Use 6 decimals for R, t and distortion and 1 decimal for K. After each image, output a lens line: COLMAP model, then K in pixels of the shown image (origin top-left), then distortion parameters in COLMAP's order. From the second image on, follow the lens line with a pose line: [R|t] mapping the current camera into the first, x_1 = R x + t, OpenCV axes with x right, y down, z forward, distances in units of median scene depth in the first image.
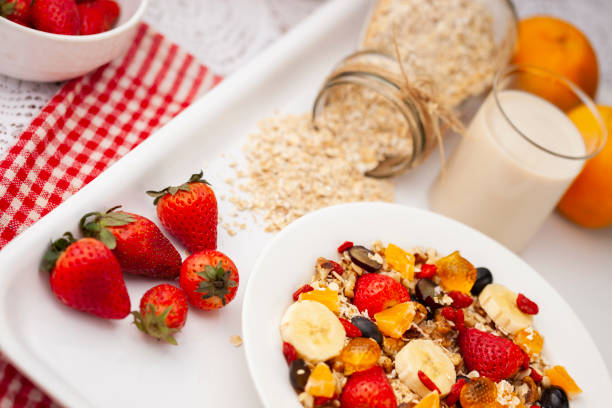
lens RADIAL K [[1949.9, 0, 306.0], [0, 1949.9, 204.0], [0, 0, 1]] dist [-0.106065, -1.519393]
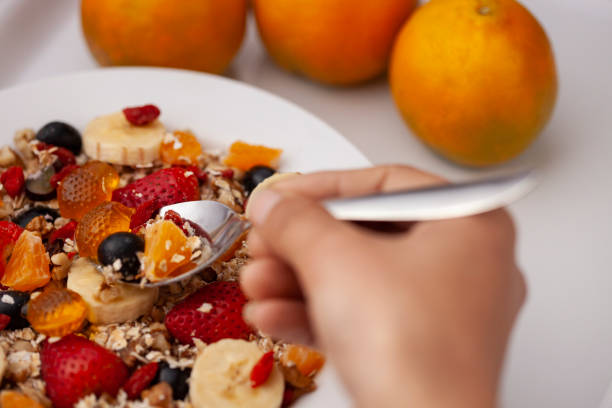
lens RADIAL K [[1949.9, 0, 306.0], [0, 1949.9, 204.0], [0, 0, 1]] dist [-0.106065, -1.519393]
pose [[0.697087, -0.702945, 0.141203, 0.031953], [0.675066, 0.709829, 0.201068, -0.028778], [-0.241570, -0.044840, 0.969347, 0.295287]]
